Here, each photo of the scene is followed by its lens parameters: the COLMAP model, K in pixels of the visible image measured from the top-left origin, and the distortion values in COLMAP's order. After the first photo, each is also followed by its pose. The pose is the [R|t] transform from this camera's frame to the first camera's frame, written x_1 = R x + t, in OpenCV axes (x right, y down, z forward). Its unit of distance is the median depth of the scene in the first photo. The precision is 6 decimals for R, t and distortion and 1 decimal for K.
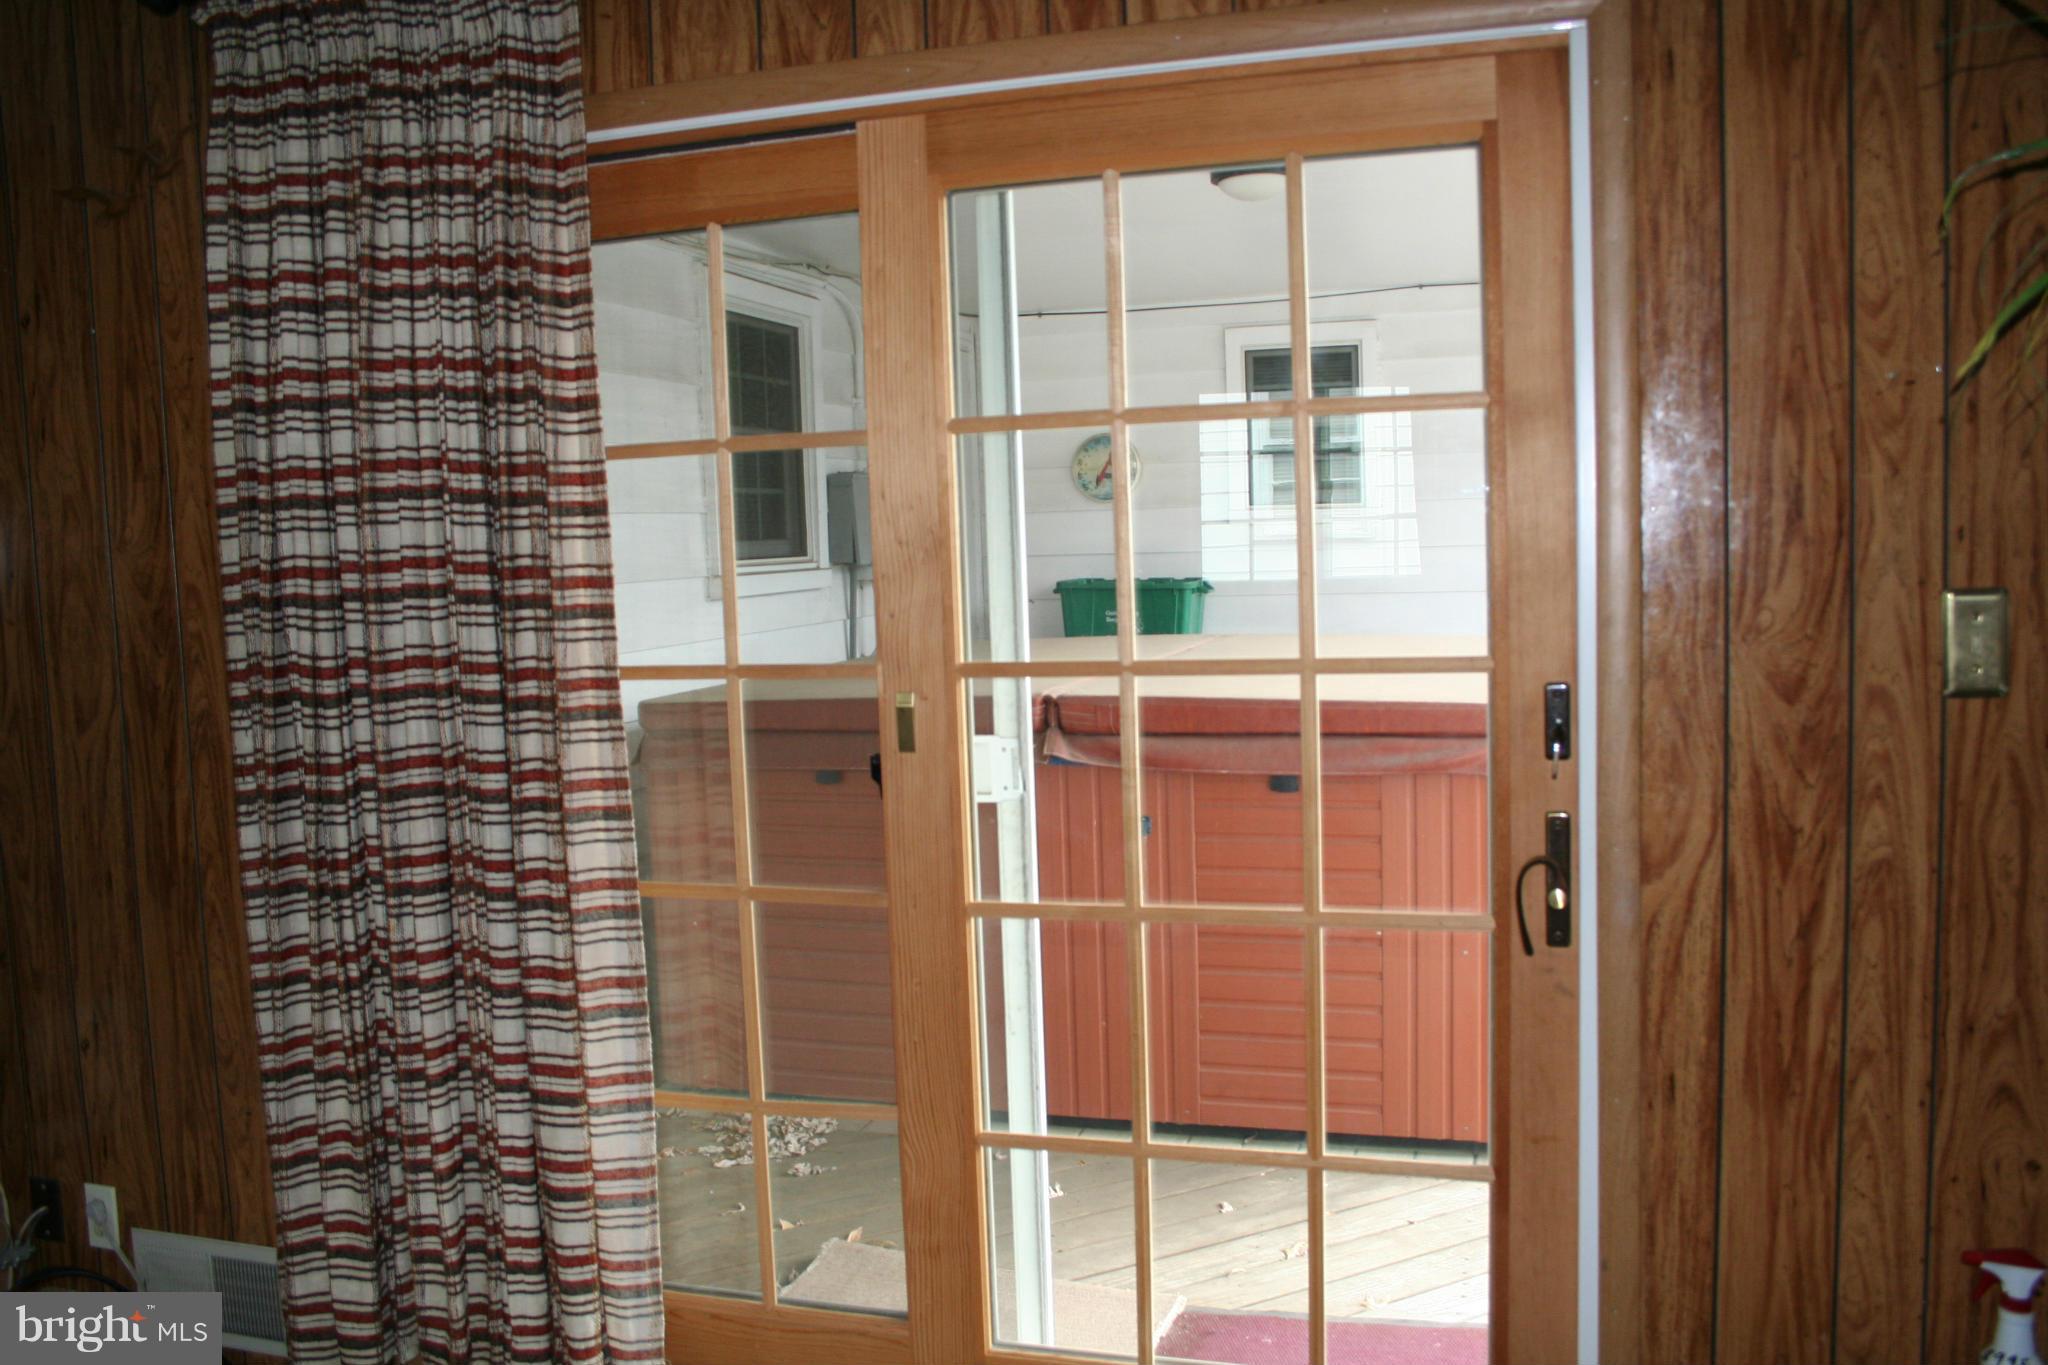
lens RADIAL K [[1709.1, 0, 1024.0], [0, 1709.1, 682.5], [0, 0, 1]] dist [-0.144157, 0.134911]
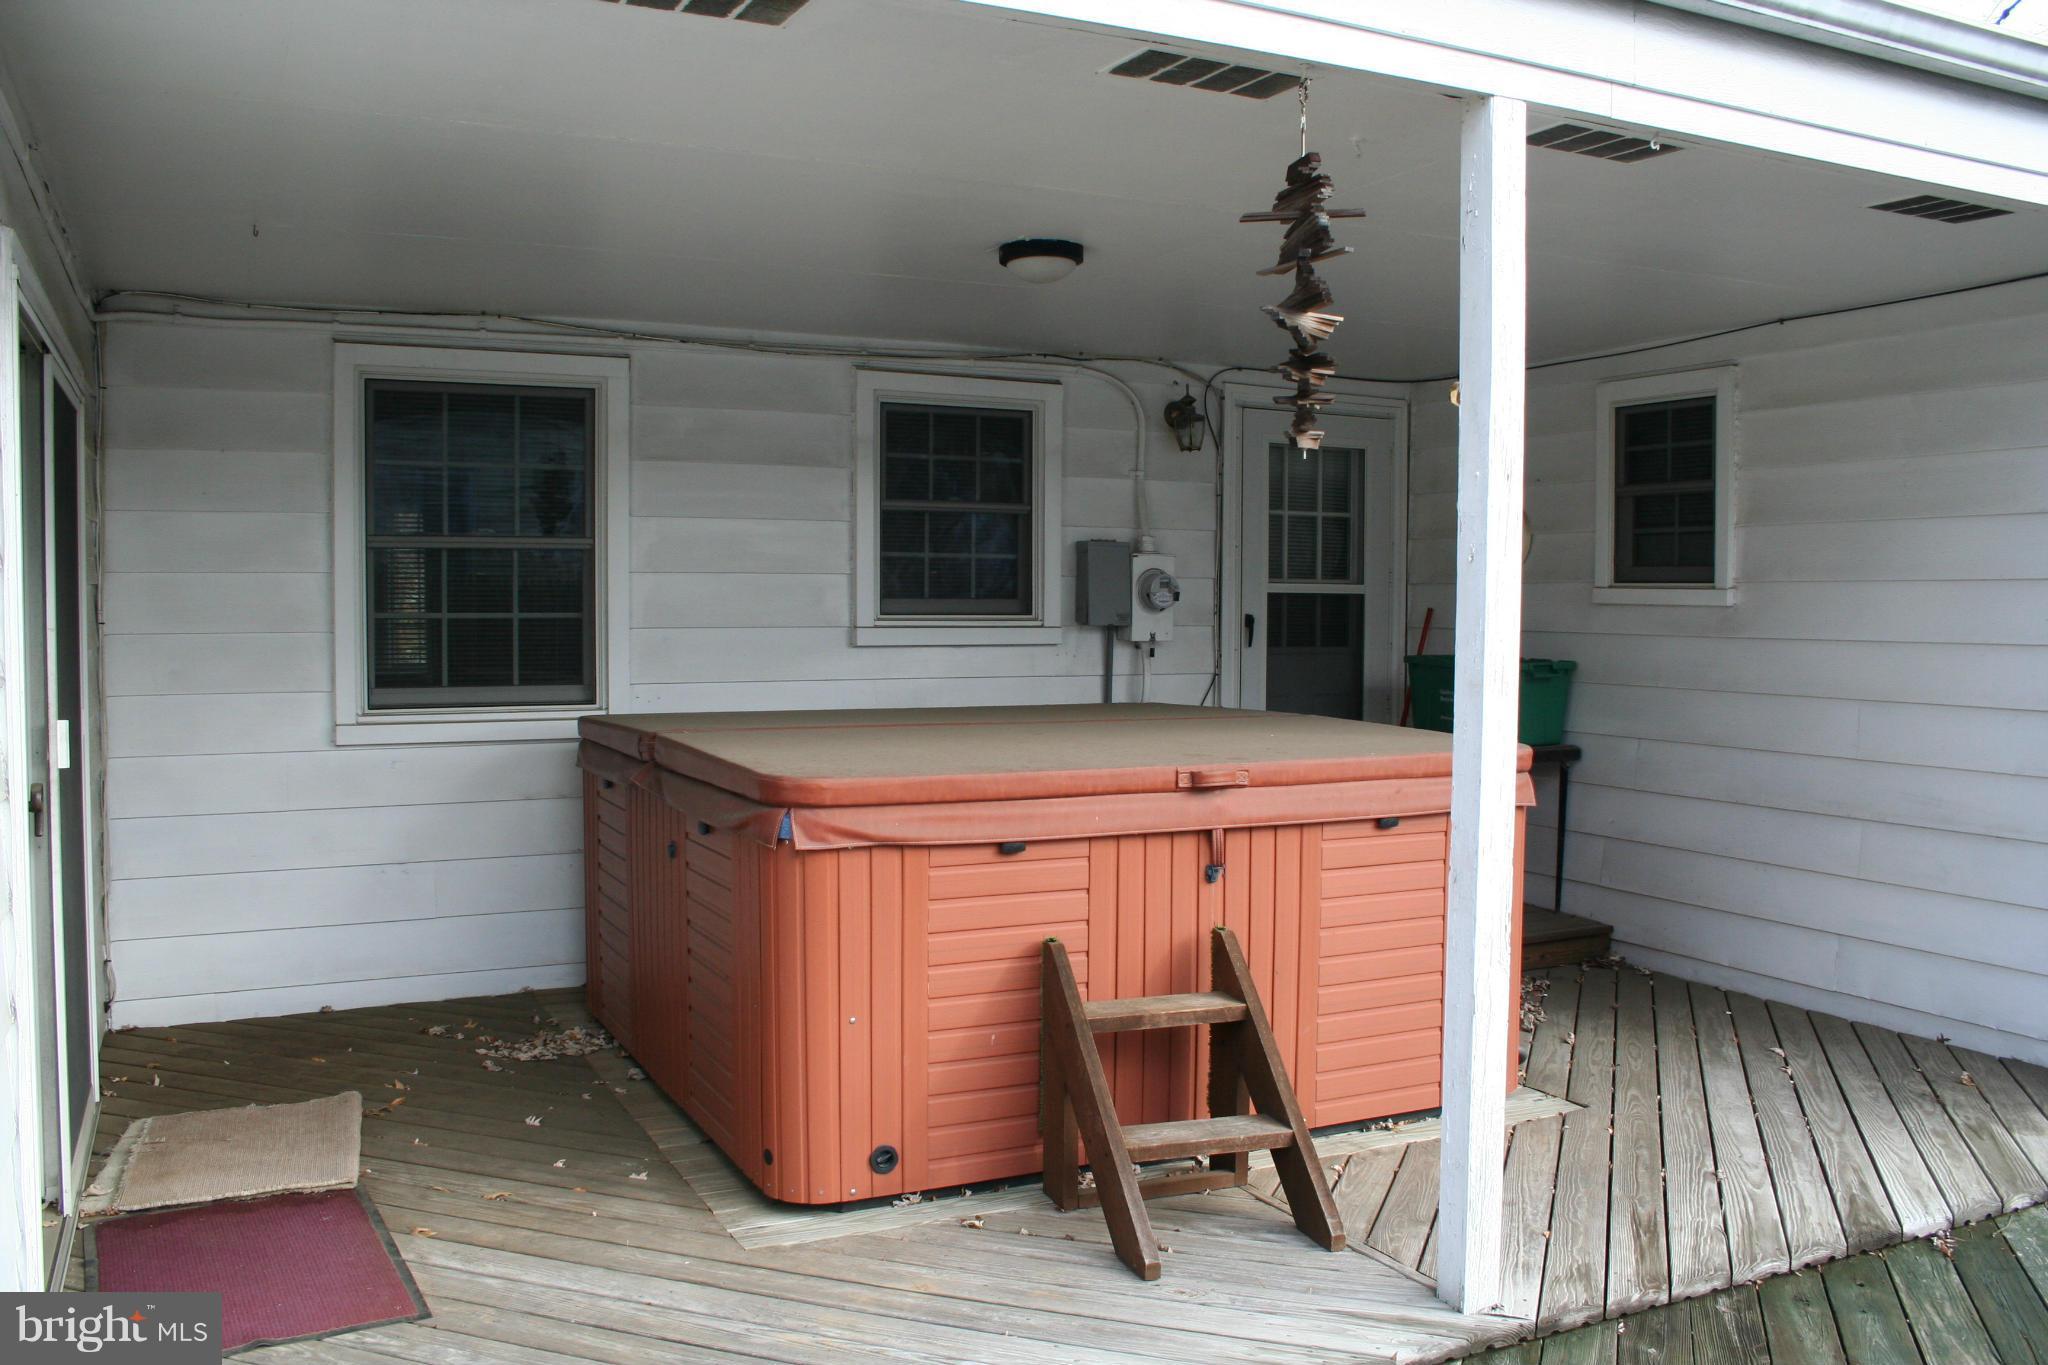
lens RADIAL K [[1709.1, 0, 1024.0], [0, 1709.1, 682.5], [0, 0, 1]] dist [-0.144157, 0.134911]
pose [[0.697459, 0.068539, -0.713339, 0.669790], [-0.094123, 0.995554, 0.003627, -0.034047], [0.710416, 0.064612, 0.700810, 0.219525]]
